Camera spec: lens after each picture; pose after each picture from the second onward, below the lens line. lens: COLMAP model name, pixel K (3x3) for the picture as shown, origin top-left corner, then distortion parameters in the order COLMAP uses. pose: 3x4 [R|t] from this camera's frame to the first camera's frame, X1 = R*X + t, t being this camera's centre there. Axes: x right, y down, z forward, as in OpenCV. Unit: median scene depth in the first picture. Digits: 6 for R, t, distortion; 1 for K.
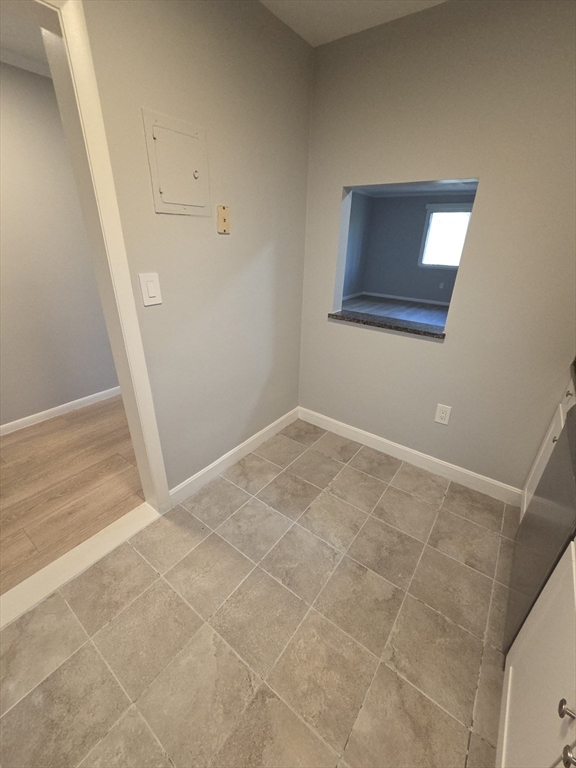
lens RADIAL K [[316.2, 0, 290.0], [0, 316.2, 375.5], [0, 0, 1]] dist [0.003762, -0.000935]
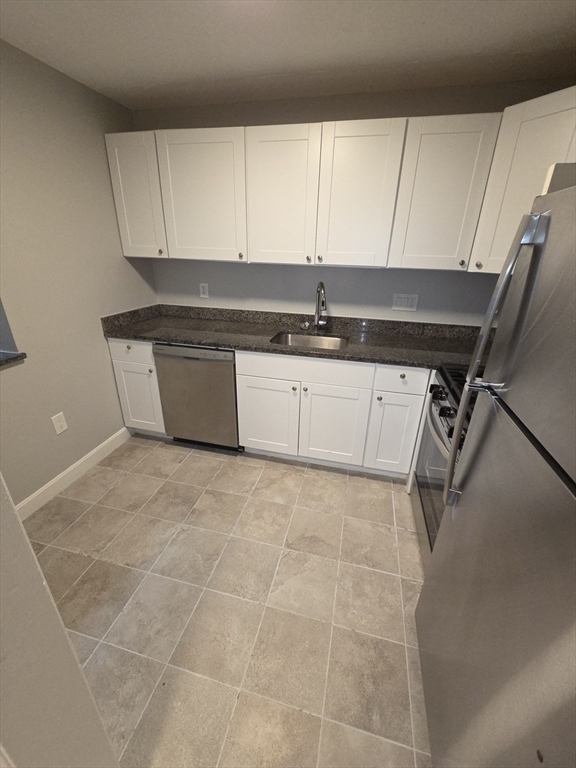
lens RADIAL K [[316.2, 0, 290.0], [0, 316.2, 375.5], [0, 0, 1]] dist [0.003762, -0.000935]
pose [[-0.386315, -0.383115, 0.839037, -0.821563], [0.345982, 0.783048, 0.516849, -0.368164], [-0.855019, 0.489958, -0.169952, 0.630368]]
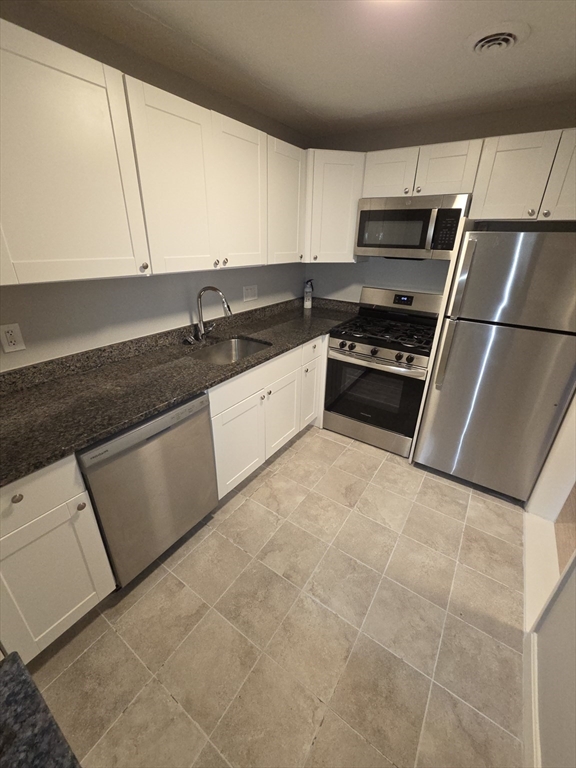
lens RADIAL K [[316.2, 0, 290.0], [0, 316.2, 375.5], [0, 0, 1]] dist [0.003762, -0.000935]
pose [[-0.997654, -0.028327, -0.062318, 0.315012], [-0.065243, 0.669014, 0.740380, -0.674406], [0.020719, 0.742709, -0.669293, 1.255936]]
